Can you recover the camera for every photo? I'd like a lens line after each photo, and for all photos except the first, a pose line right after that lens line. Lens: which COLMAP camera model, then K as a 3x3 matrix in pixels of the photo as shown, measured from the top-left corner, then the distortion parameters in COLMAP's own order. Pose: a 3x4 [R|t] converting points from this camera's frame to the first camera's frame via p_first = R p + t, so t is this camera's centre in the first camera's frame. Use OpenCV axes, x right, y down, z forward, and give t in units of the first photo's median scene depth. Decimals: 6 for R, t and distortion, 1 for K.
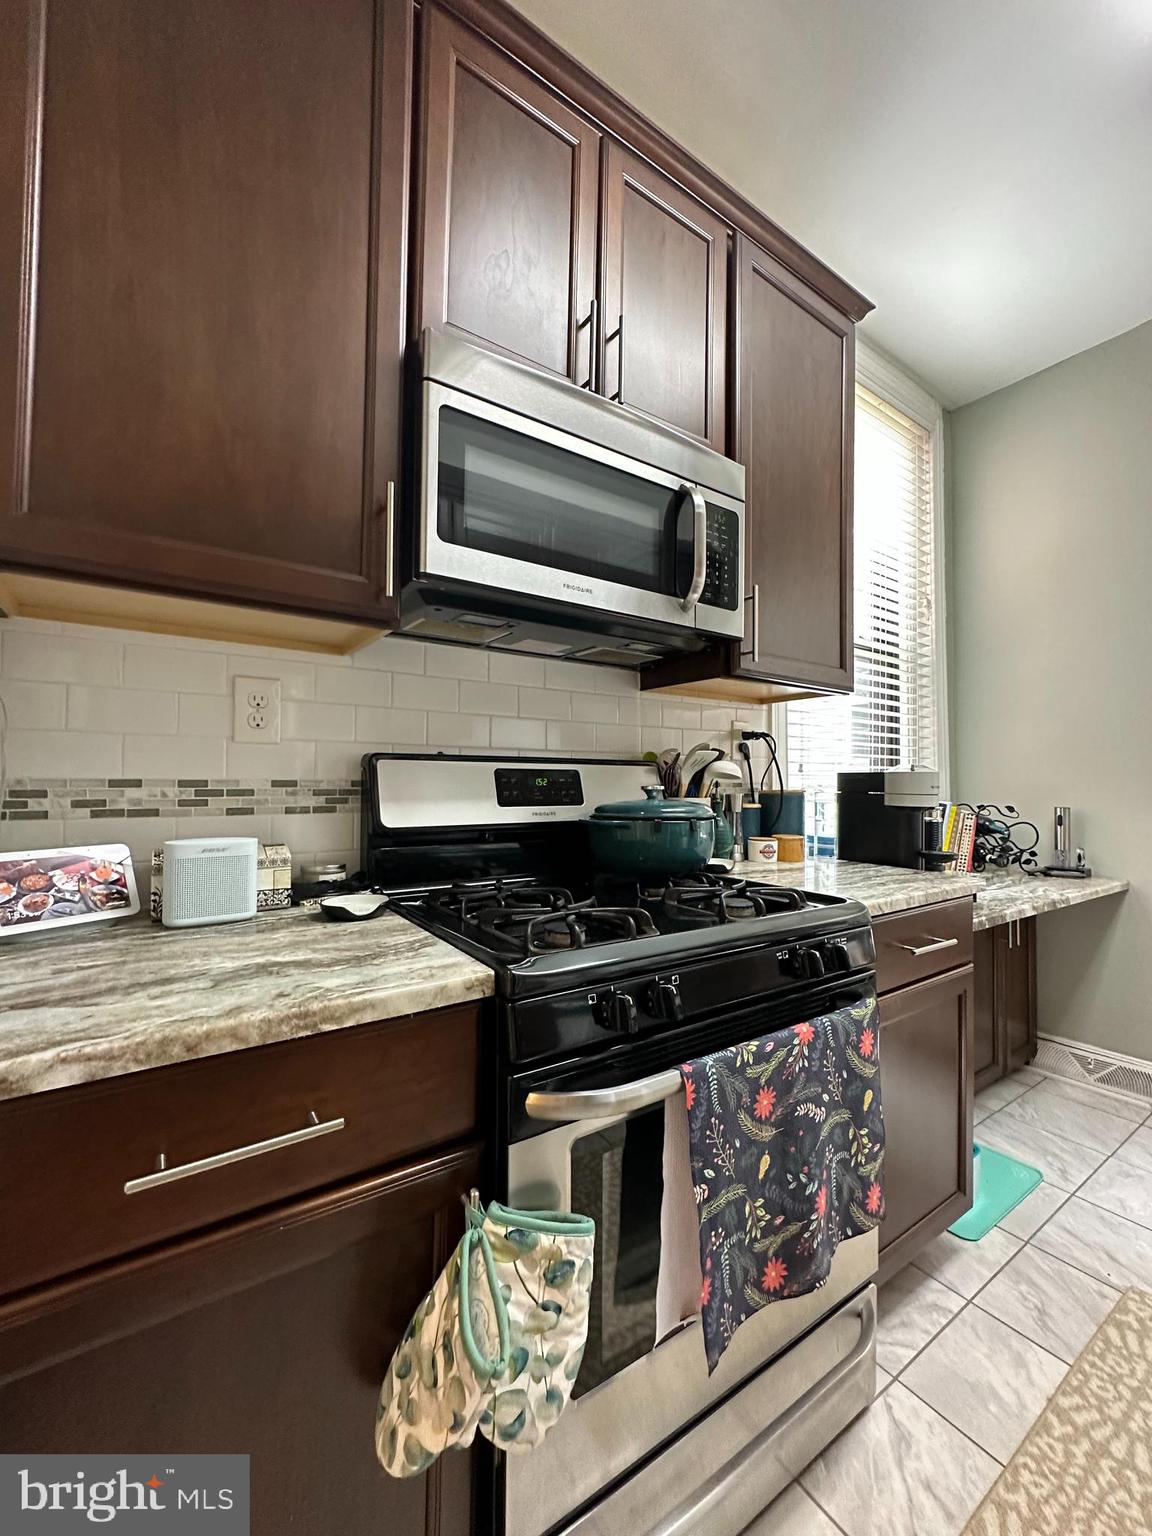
lens RADIAL K [[614.6, 0, 578.3], [0, 614.6, 768.8], [0, 0, 1]] dist [-0.002385, 0.000100]
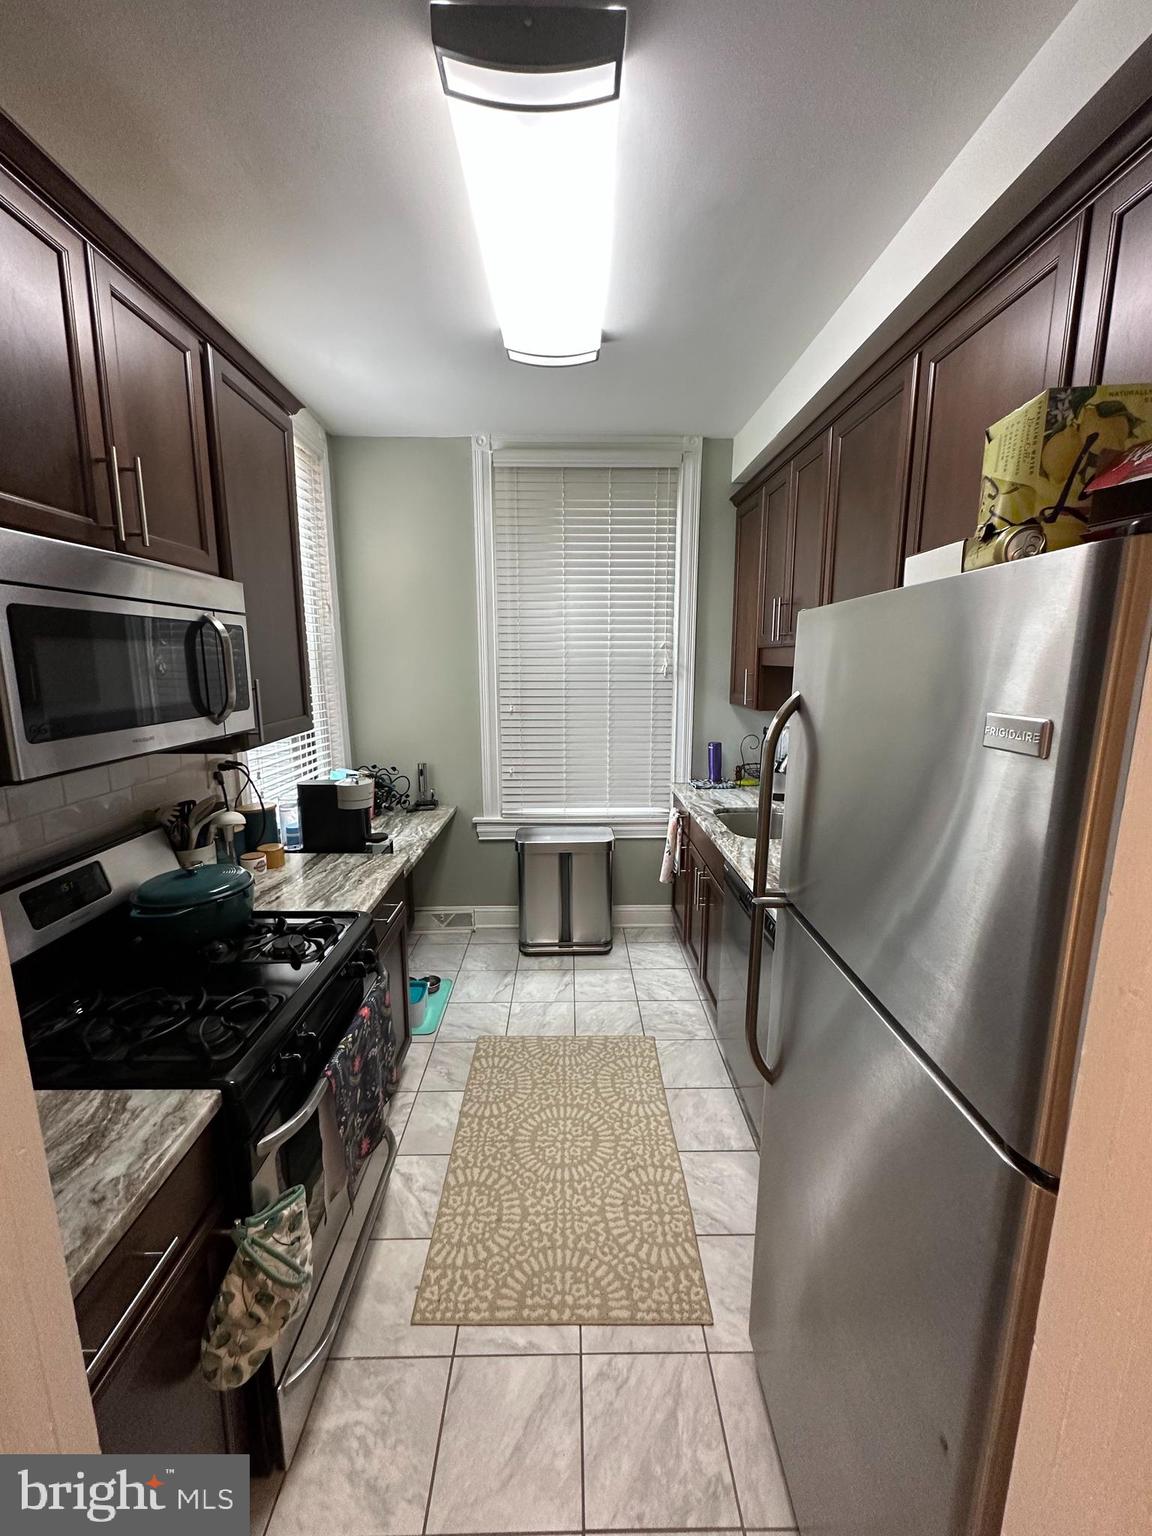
lens RADIAL K [[614.6, 0, 574.5], [0, 614.6, 767.0], [0, 0, 1]] dist [-0.002385, 0.000100]
pose [[0.555983, -0.155262, 0.816564, -0.432718], [-0.013459, 0.980589, 0.195614, -0.422505], [-0.831085, -0.119748, 0.543101, -0.237620]]
